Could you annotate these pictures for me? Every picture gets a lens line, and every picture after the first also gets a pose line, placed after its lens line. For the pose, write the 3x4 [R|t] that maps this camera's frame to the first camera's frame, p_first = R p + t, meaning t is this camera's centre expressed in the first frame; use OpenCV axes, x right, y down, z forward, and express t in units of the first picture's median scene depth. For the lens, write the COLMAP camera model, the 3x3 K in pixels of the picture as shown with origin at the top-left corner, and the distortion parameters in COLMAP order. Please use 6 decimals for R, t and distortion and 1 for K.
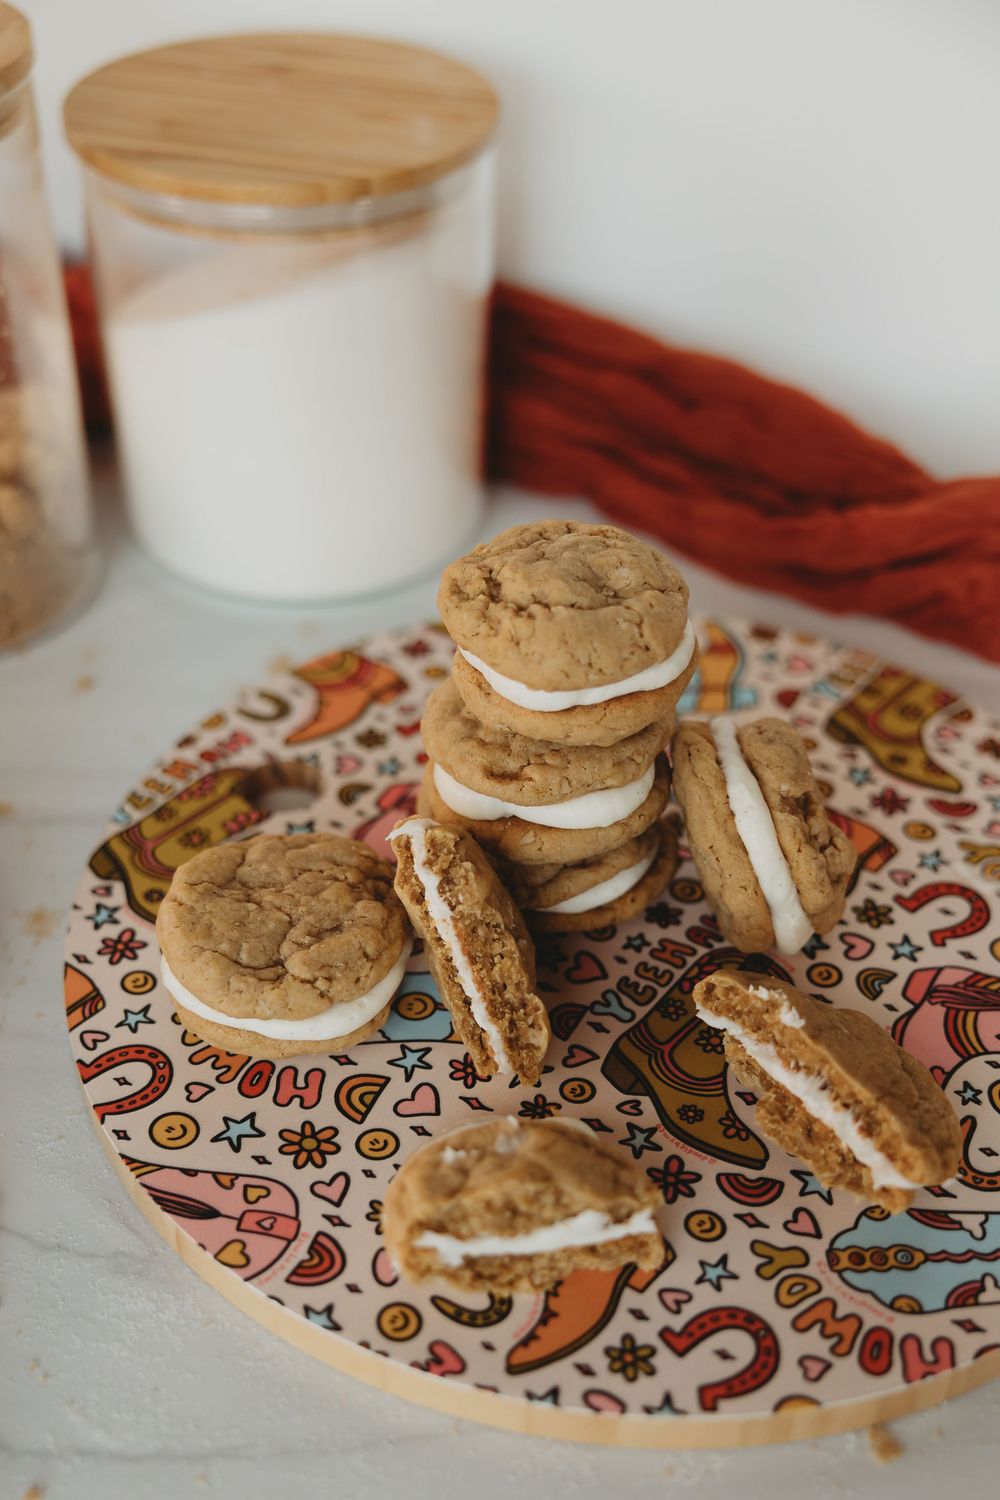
lens RADIAL K [[1685.7, 0, 476.9], [0, 1685.7, 753.2], [0, 0, 1]] dist [0.004221, -0.017906]
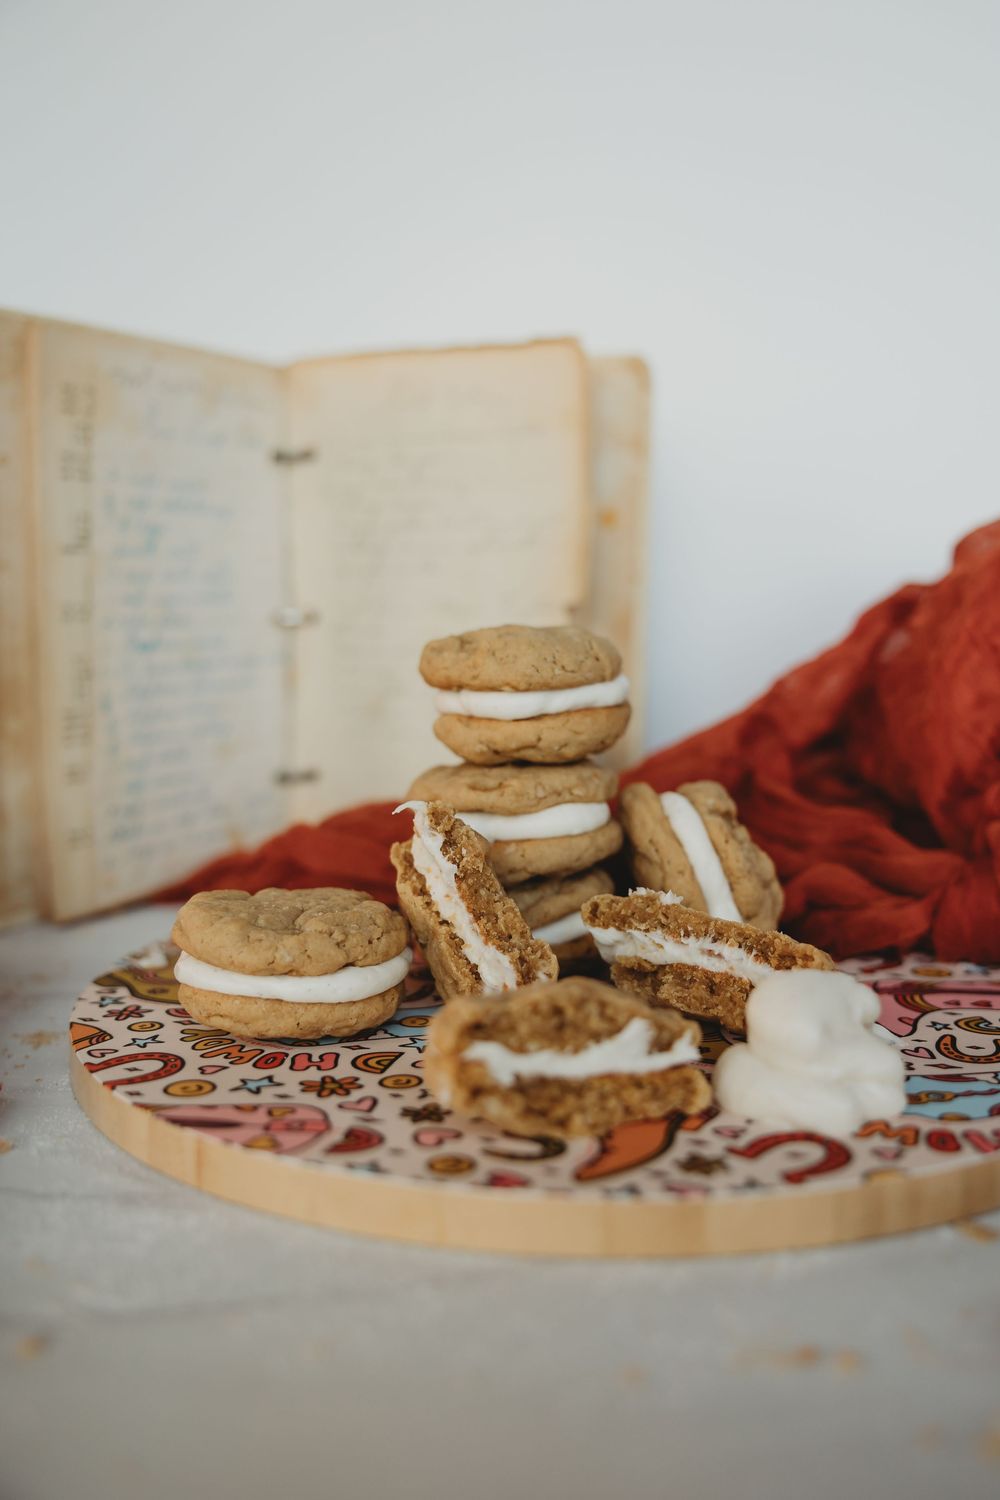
lens RADIAL K [[1259.6, 0, 522.8], [0, 1259.6, 750.1], [0, 0, 1]] dist [-0.009531, -0.003237]
pose [[0.986847, -0.031634, 0.158531, -0.099084], [0.111419, 0.843631, -0.525235, 0.463175], [-0.117127, 0.535991, 0.836060, 0.267337]]
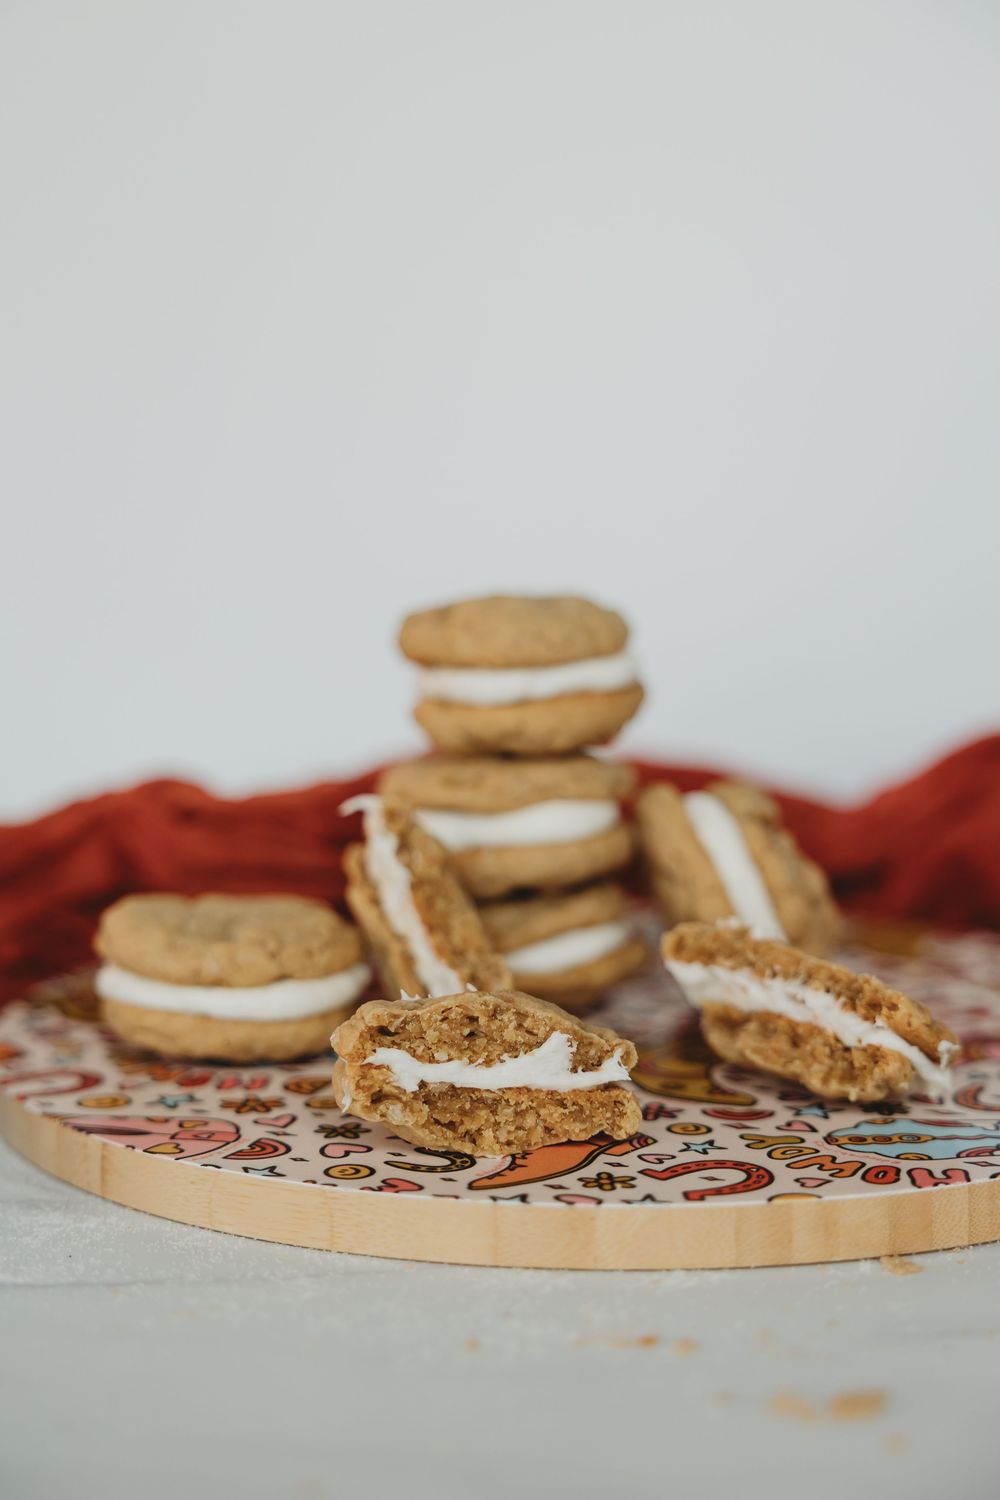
lens RADIAL K [[2091.9, 0, 500.0], [0, 2091.9, 750.0], [0, 0, 1]] dist [0.090496, -0.072330]
pose [[0.999583, -0.021068, 0.019763, 0.015144], [0.028321, 0.849427, -0.526945, 0.667204], [-0.005685, 0.527285, 0.849669, -0.061819]]
